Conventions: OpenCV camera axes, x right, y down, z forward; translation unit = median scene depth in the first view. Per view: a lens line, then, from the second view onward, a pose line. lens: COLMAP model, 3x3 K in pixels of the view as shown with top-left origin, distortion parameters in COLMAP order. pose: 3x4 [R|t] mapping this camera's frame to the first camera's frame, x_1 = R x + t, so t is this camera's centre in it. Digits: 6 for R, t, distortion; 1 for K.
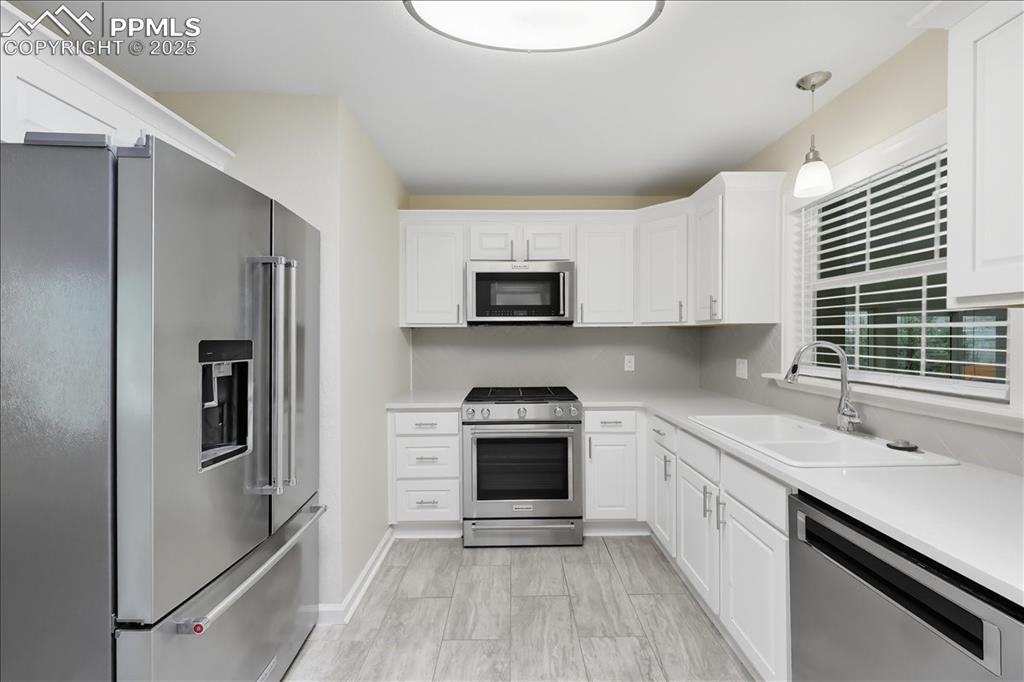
lens RADIAL K [[423.4, 0, 512.0], [0, 423.4, 341.0], [0, 0, 1]] dist [0.000680, 0.000066]
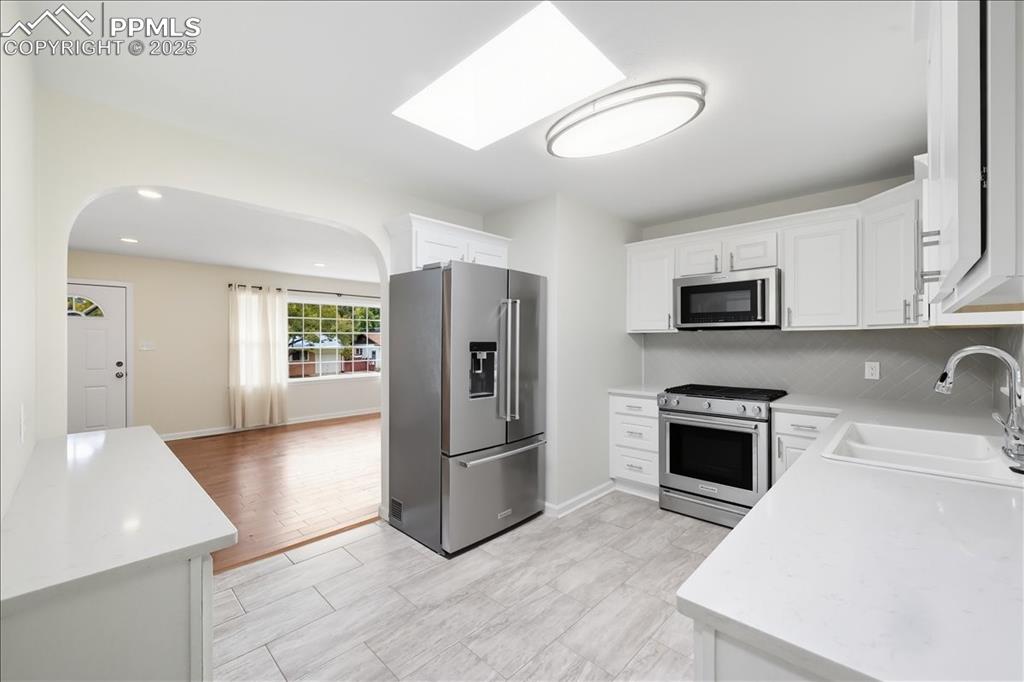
lens RADIAL K [[423.4, 0, 512.0], [0, 423.4, 341.0], [0, 0, 1]] dist [0.000680, 0.000066]
pose [[0.704970, 0.003936, -0.709226, 0.459509], [-0.008586, 0.999959, -0.002985, -0.000631], [0.709185, 0.008194, 0.704975, -0.197231]]
